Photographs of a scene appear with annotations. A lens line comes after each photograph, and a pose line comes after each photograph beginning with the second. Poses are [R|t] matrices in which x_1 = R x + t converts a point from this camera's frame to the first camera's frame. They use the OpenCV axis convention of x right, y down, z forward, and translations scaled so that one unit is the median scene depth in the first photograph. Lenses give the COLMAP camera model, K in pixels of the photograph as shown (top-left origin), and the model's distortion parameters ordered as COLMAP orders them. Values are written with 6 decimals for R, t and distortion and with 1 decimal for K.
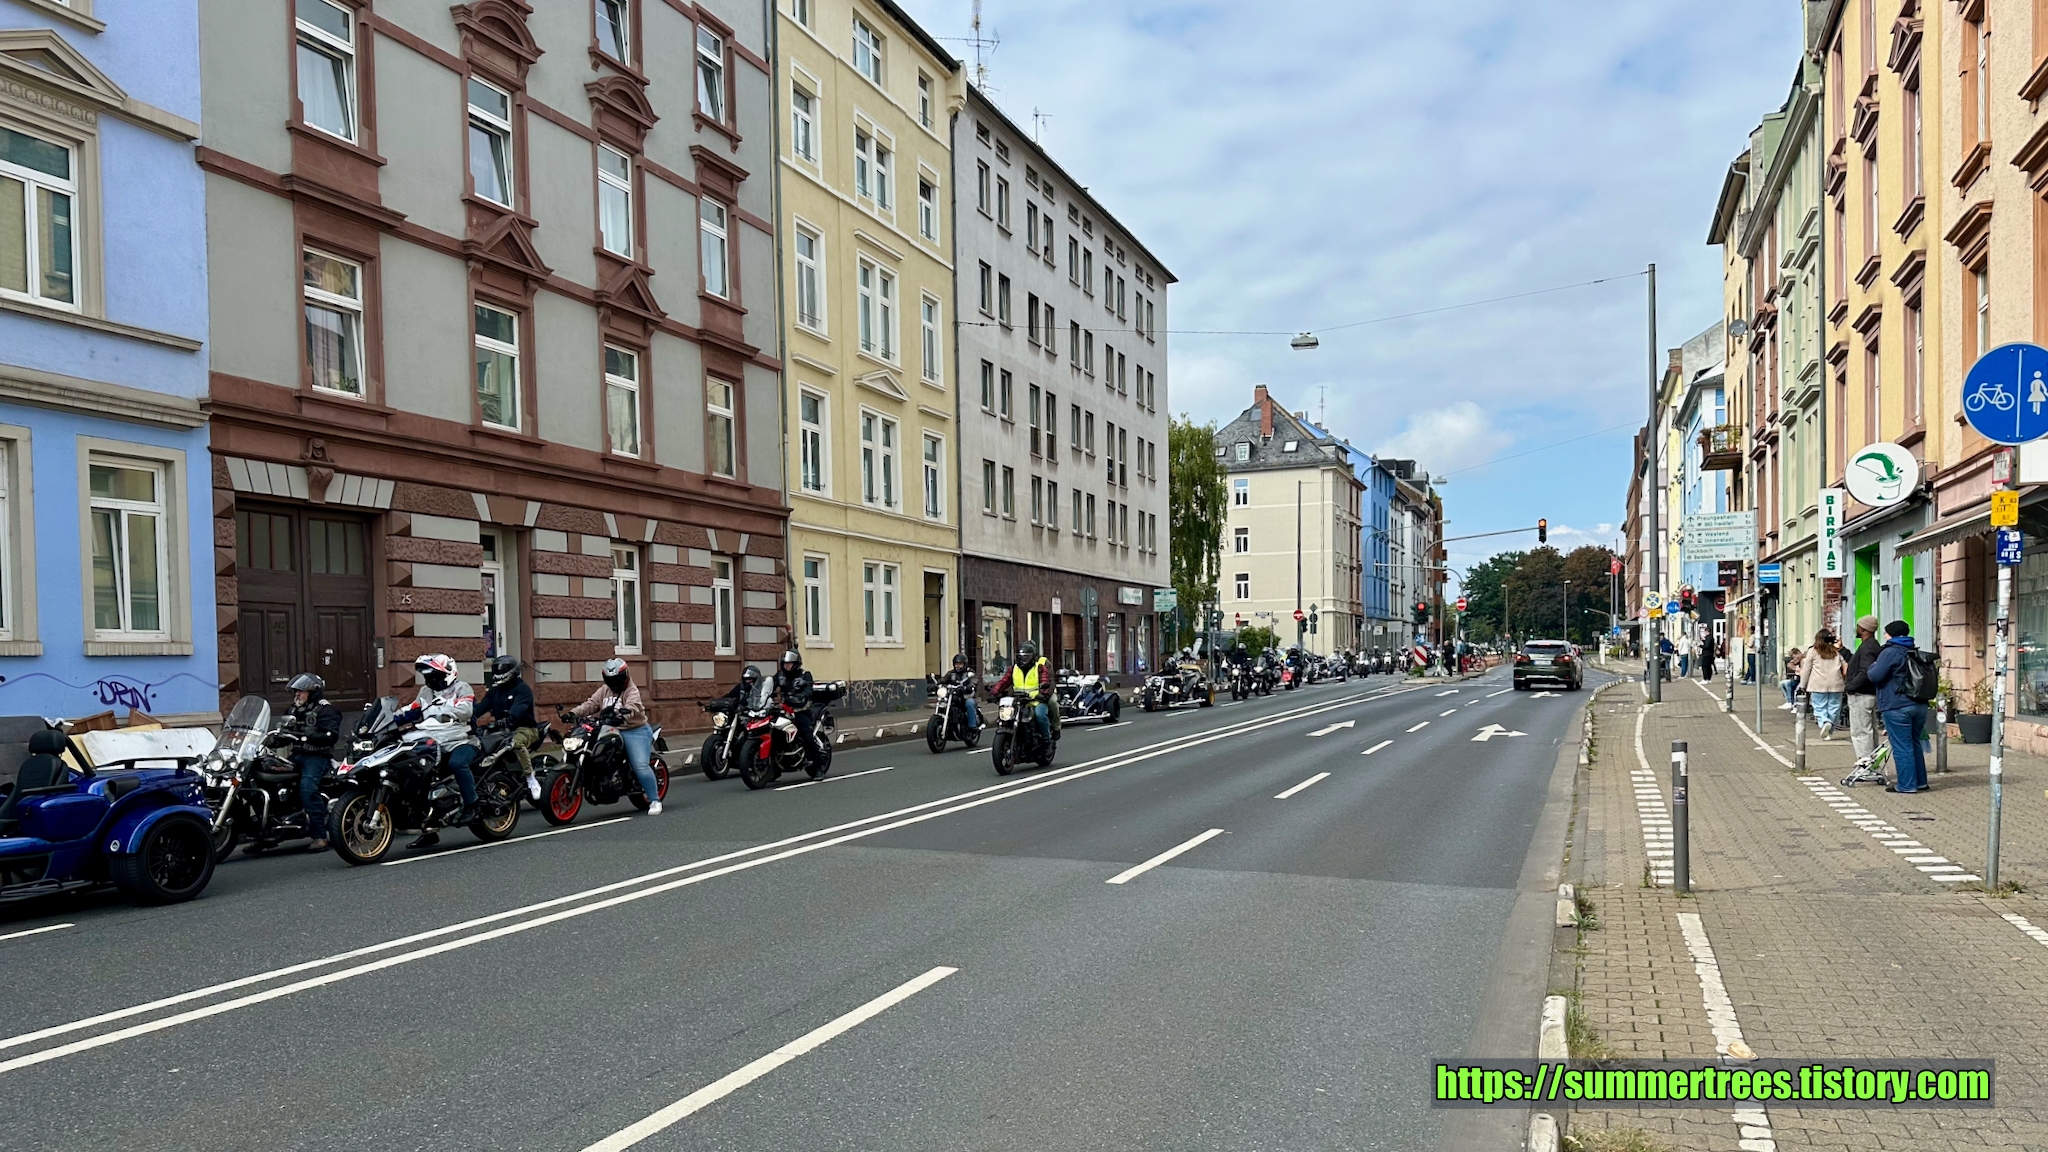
lens RADIAL K [[1436.6, 0, 1025.0], [0, 1436.6, 724.9], [0, 0, 1]] dist [0.080301, -0.074477]
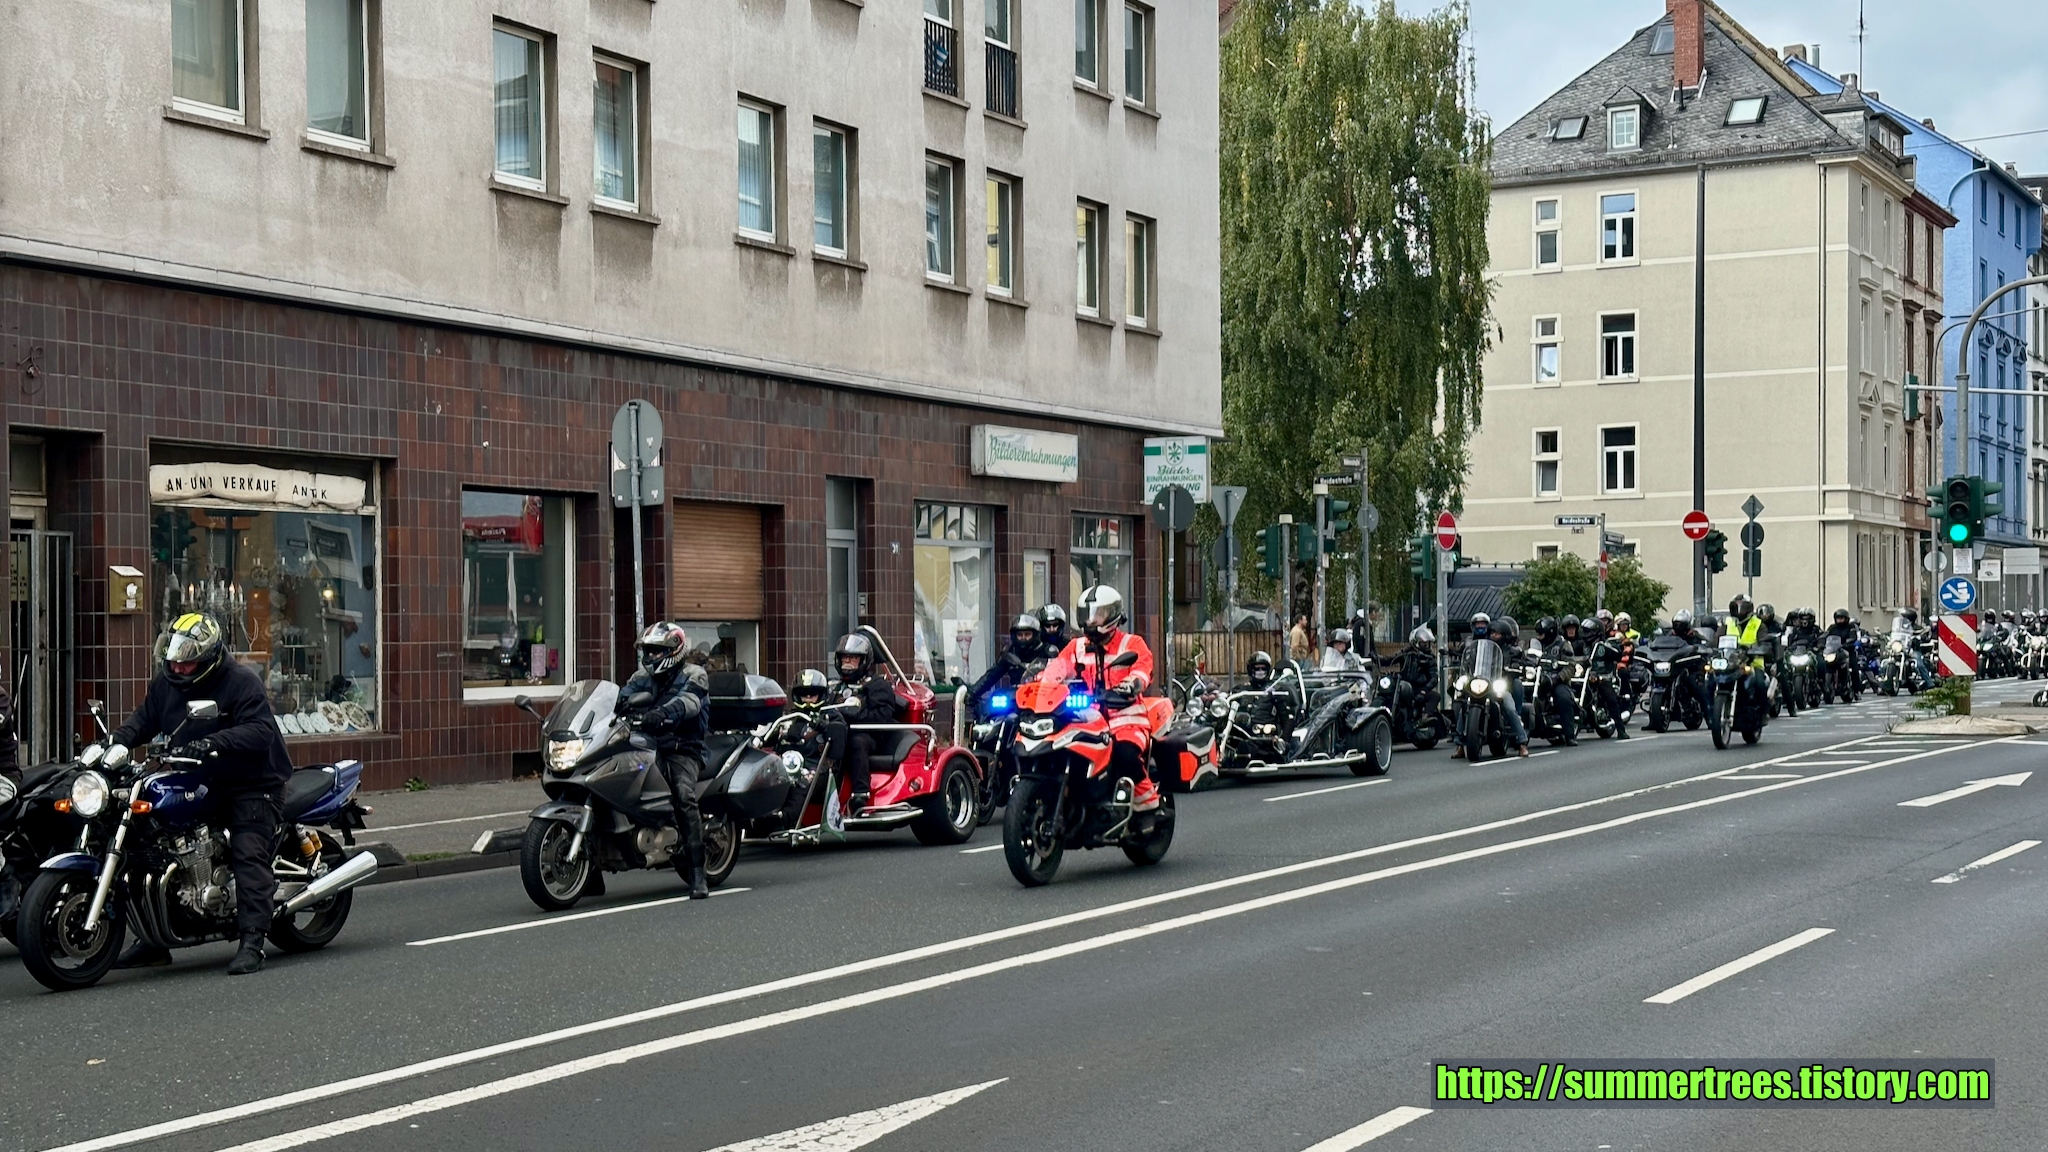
lens RADIAL K [[2922.1, 0, 969.0], [0, 2922.1, 656.5], [0, 0, 1]] dist [0.149552, -0.204369]
pose [[0.993490, 0.010453, -0.113440, 0.063959], [-0.014415, 0.999313, -0.034155, -0.009895], [0.113005, 0.035568, 0.992958, 0.161657]]
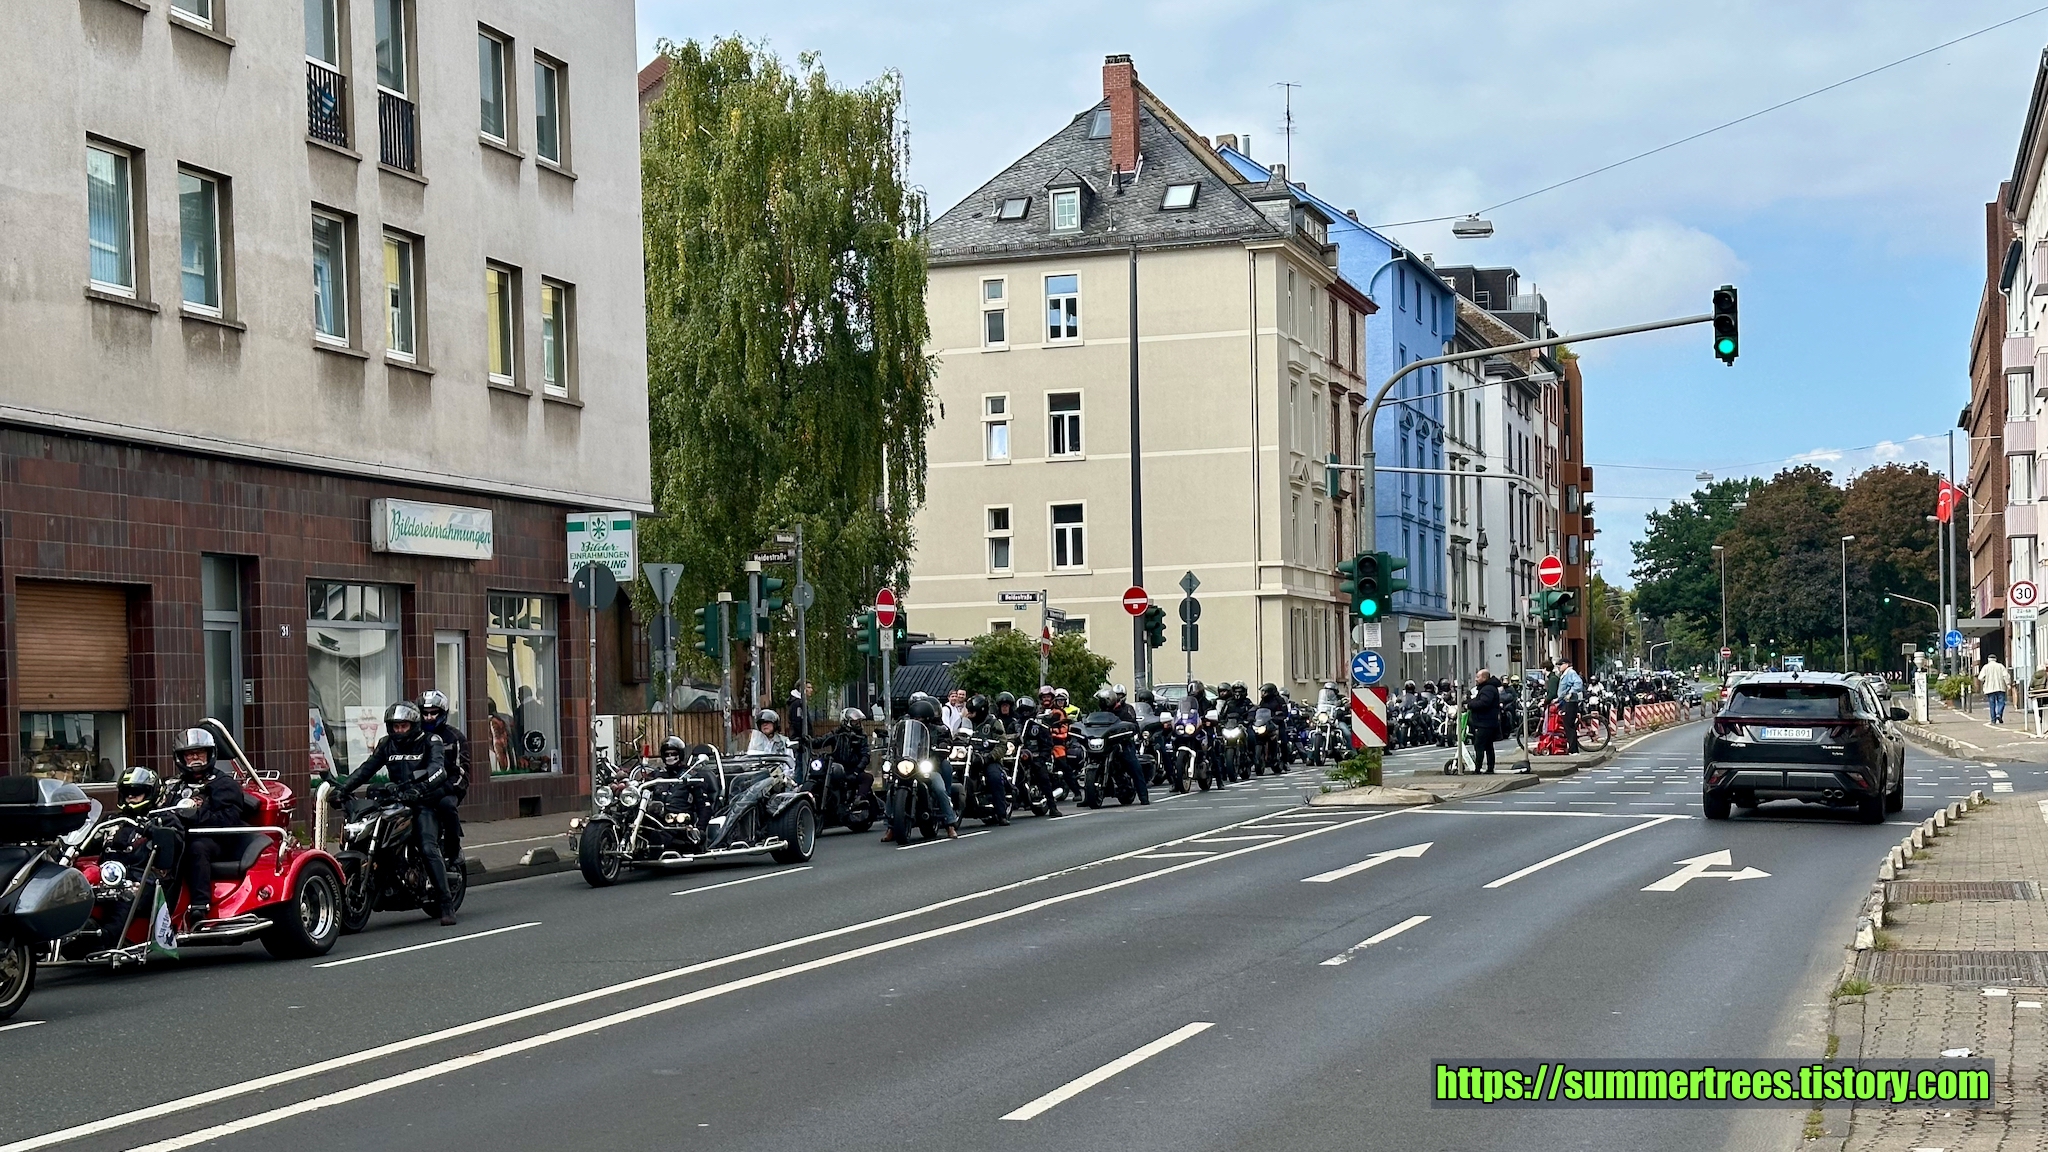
lens RADIAL K [[2928.7, 0, 1021.5], [0, 2928.7, 732.1], [0, 0, 1]] dist [0.129789, 0.008564]
pose [[0.996606, -0.006366, 0.082077, 0.068799], [0.009299, 0.999330, -0.035398, -0.010832], [-0.081797, 0.036041, 0.995997, 0.172159]]
